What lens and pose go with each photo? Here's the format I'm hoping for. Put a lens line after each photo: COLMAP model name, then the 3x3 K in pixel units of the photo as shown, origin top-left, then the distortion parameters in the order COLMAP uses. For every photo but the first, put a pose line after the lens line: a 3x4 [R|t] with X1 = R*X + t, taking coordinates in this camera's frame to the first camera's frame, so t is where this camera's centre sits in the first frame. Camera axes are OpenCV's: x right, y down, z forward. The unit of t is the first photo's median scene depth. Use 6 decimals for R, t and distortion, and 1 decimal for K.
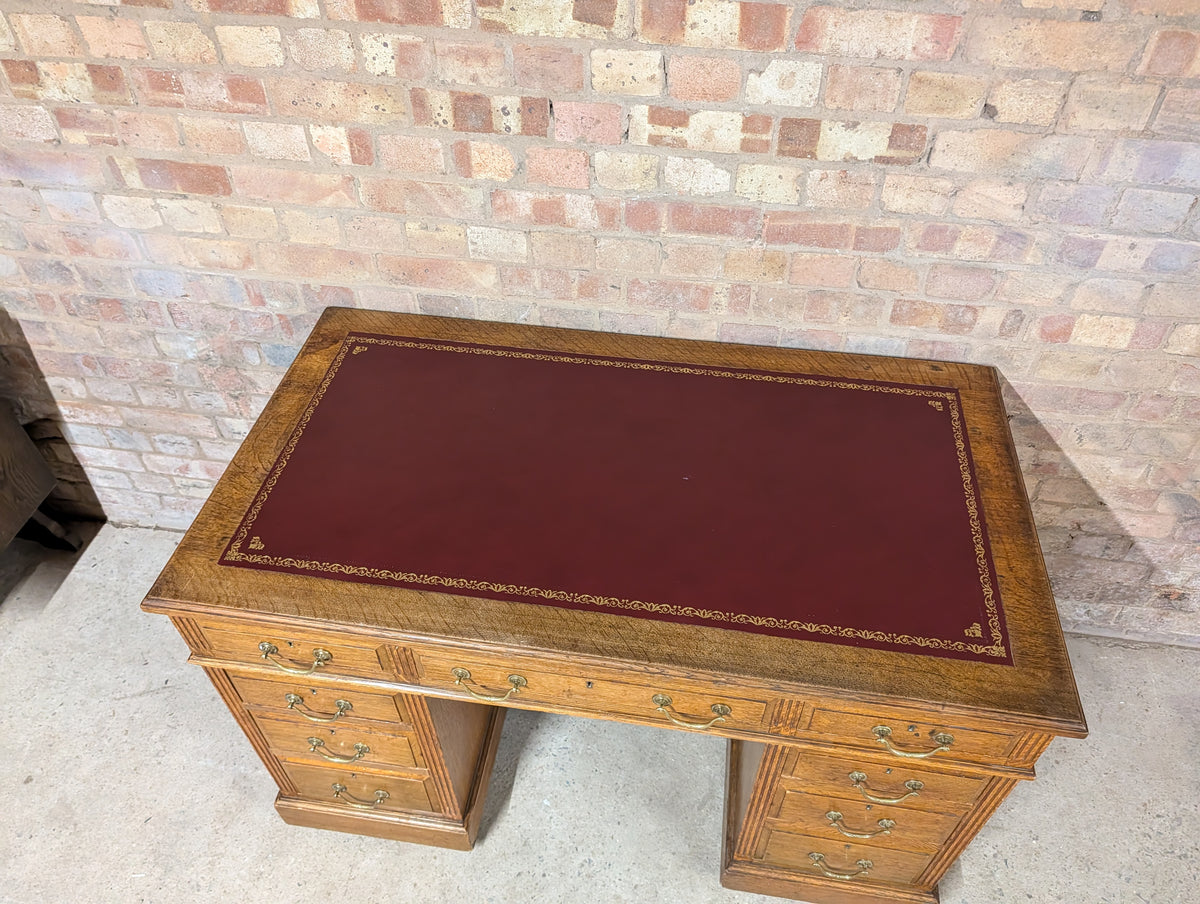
lens RADIAL K [[868.0, 0, 608.3], [0, 868.0, 437.3], [0, 0, 1]] dist [0.007696, -0.005915]
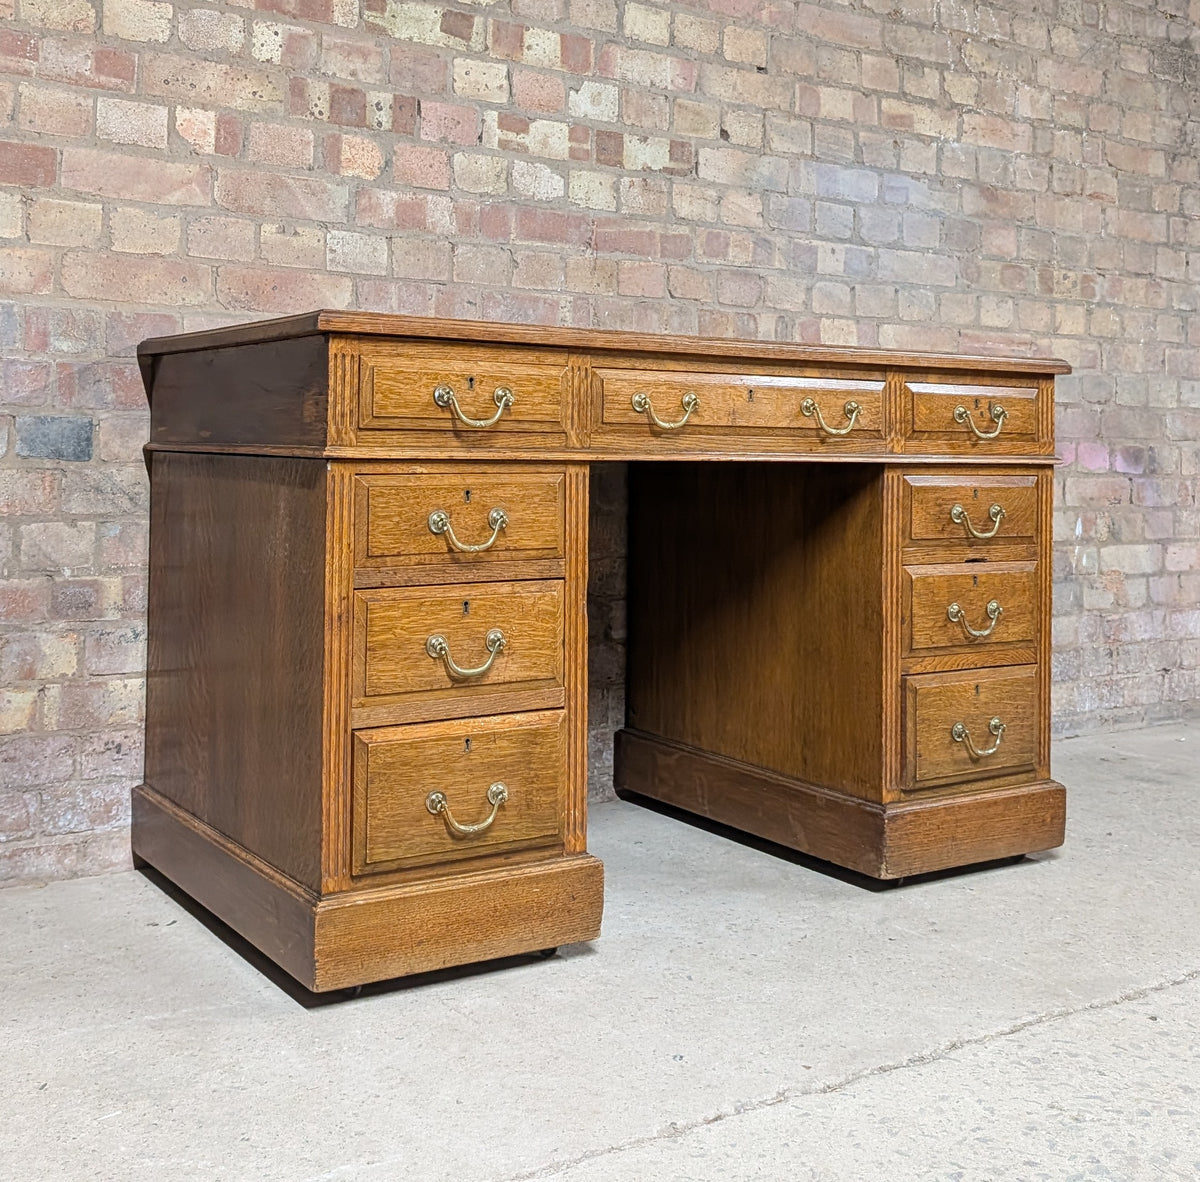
lens RADIAL K [[1509.6, 0, 608.8], [0, 1509.6, 412.4], [0, 0, 1]] dist [0.139607, -0.473628]
pose [[0.749117, 0.023150, 0.662033, -1.043961], [0.457995, 0.703951, -0.542856, 0.943379], [-0.478606, 0.709871, 0.516739, 0.166366]]
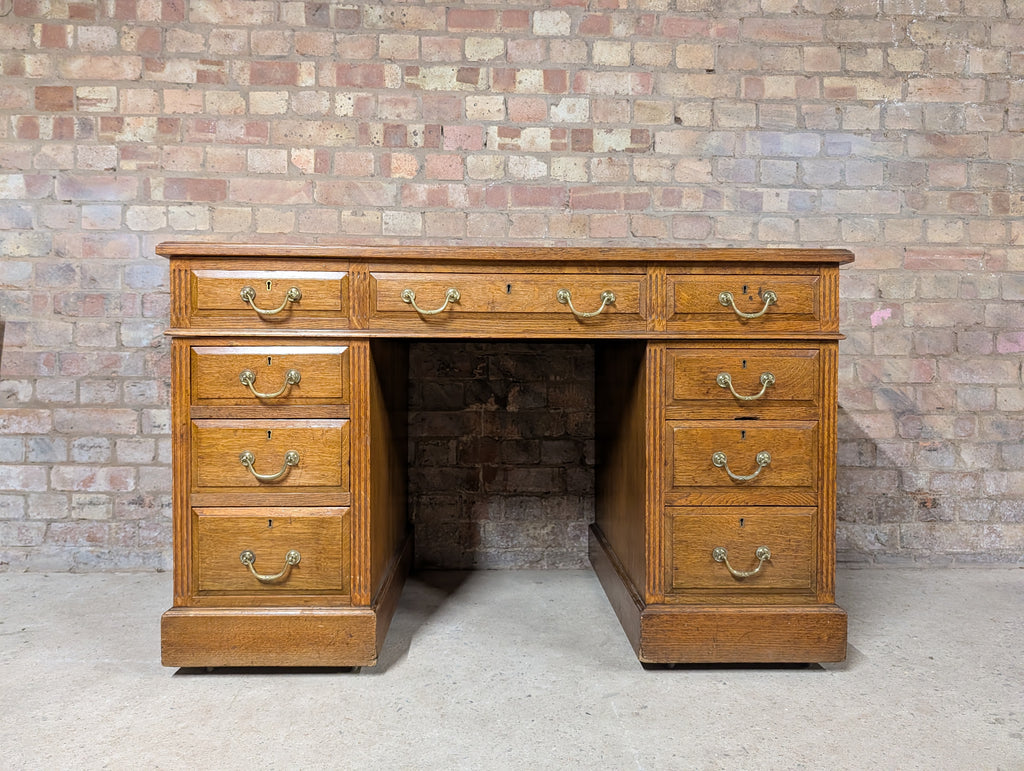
lens RADIAL K [[742.0, 0, 507.9], [0, 742.0, 368.0], [0, 0, 1]] dist [0.007089, -0.004598]
pose [[0.985451, -0.000068, 0.169960, -0.175426], [0.117929, 0.720379, -0.683481, 0.931688], [-0.122390, 0.693580, 0.709907, 0.231768]]
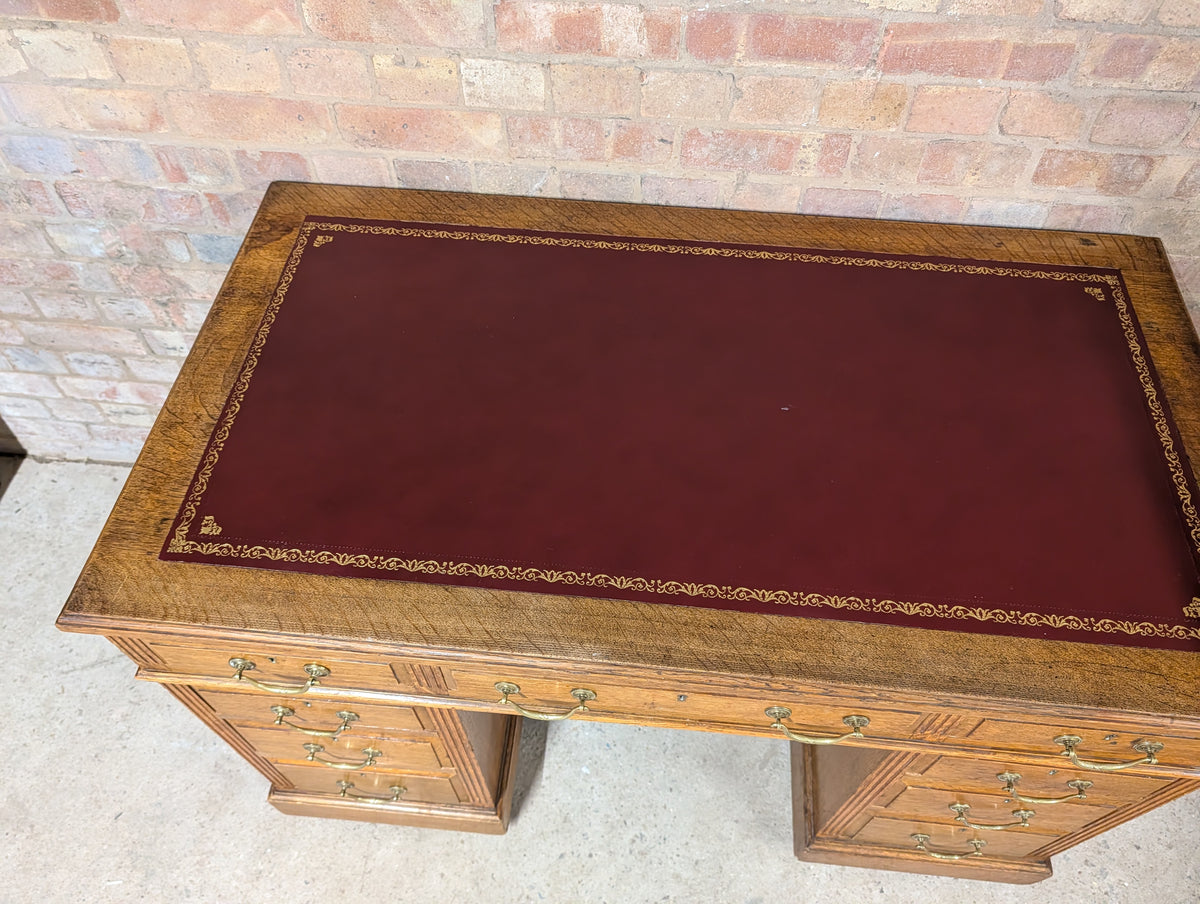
lens RADIAL K [[871.8, 0, 603.3], [0, 871.8, 459.8], [0, 0, 1]] dist [0.003369, -0.005183]
pose [[0.998518, -0.040670, 0.036165, -0.088246], [0.033782, 0.984158, 0.174045, -0.041200], [-0.042670, -0.172565, 0.984073, 0.243052]]
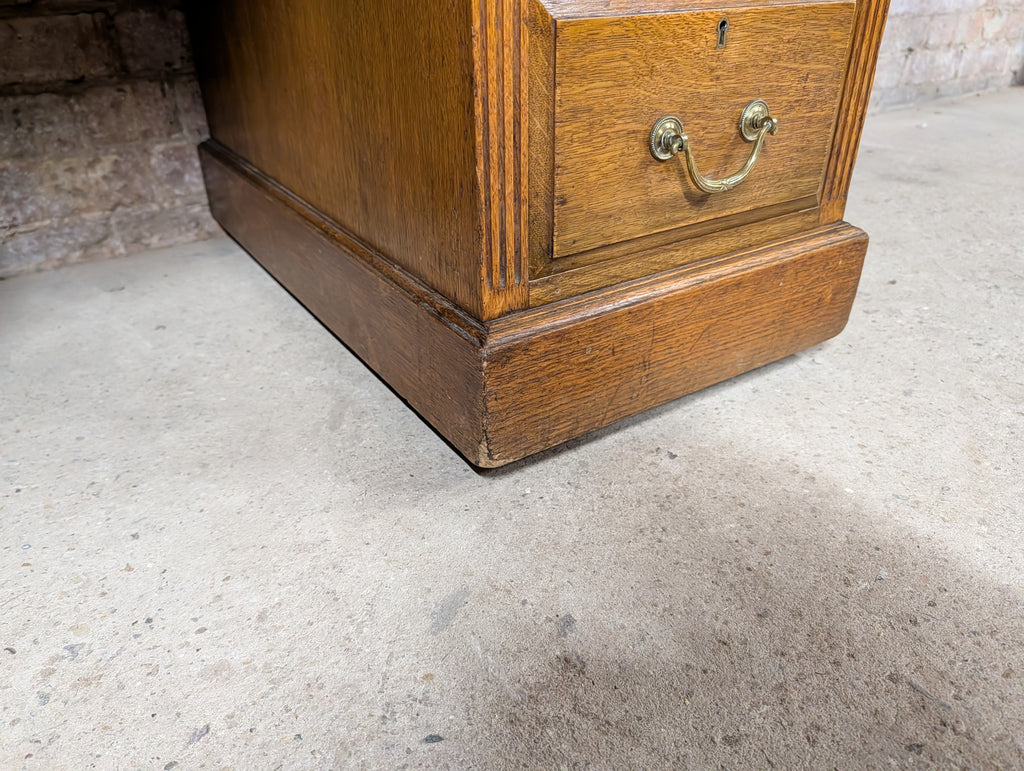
lens RADIAL K [[752.8, 0, 501.7], [0, 752.8, 389.2], [0, 0, 1]] dist [-0.006367, -0.004195]
pose [[0.753157, -0.341894, 0.562017, -0.028398], [0.475728, 0.873138, -0.106362, 0.589195], [-0.454354, 0.347475, 0.820259, 0.827167]]
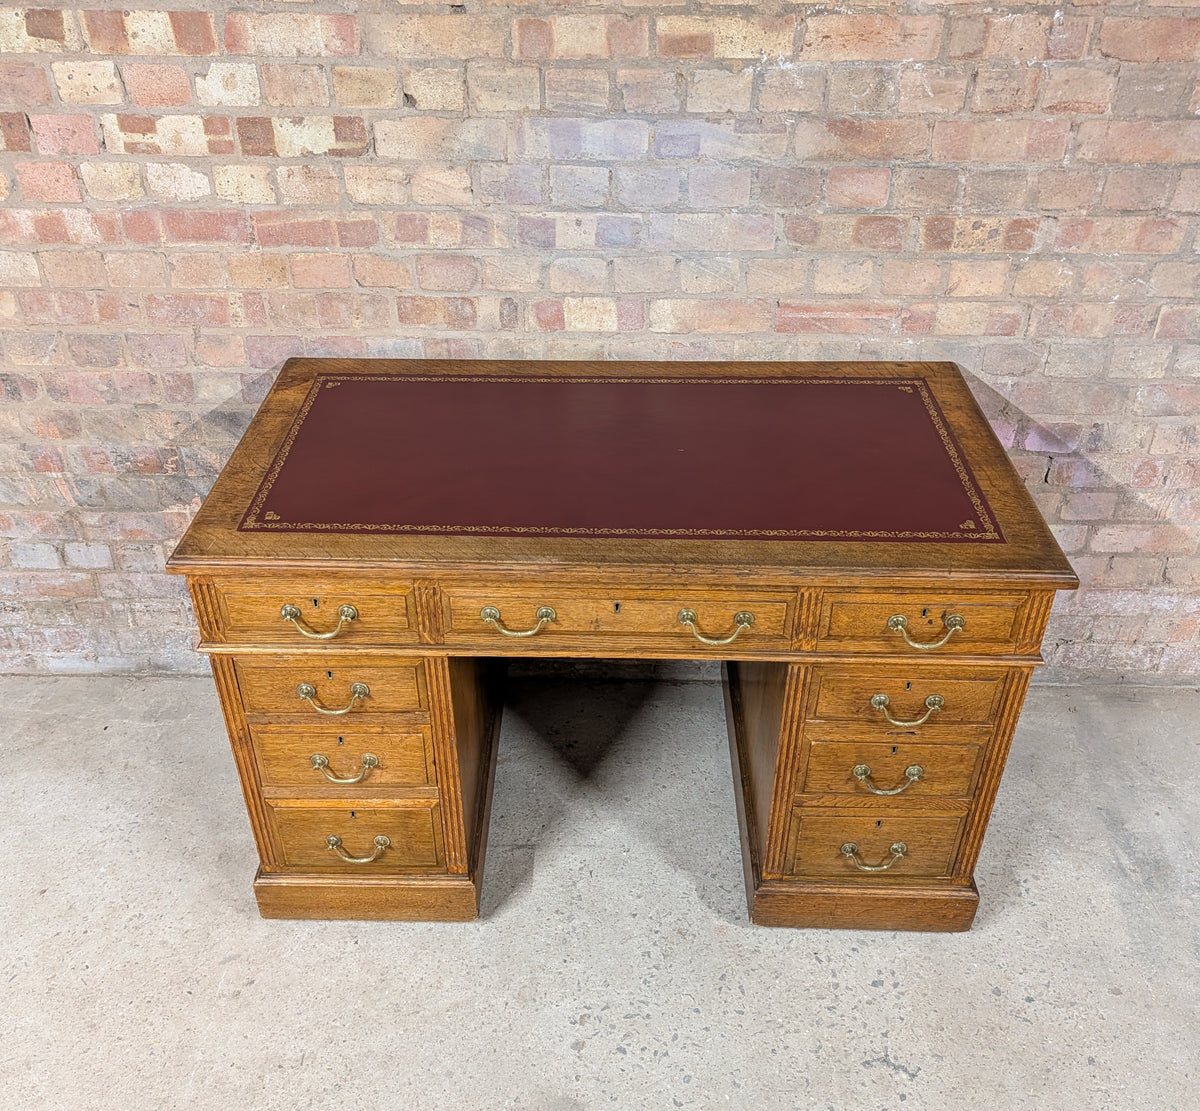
lens RADIAL K [[1132.7, 0, 586.0], [0, 1132.7, 578.9], [0, 0, 1]] dist [0.008325, -0.003661]
pose [[0.993427, -0.070272, 0.090357, 0.423032], [0.084819, 0.981987, -0.168842, 0.443838], [-0.076864, 0.175396, 0.981493, -0.320033]]
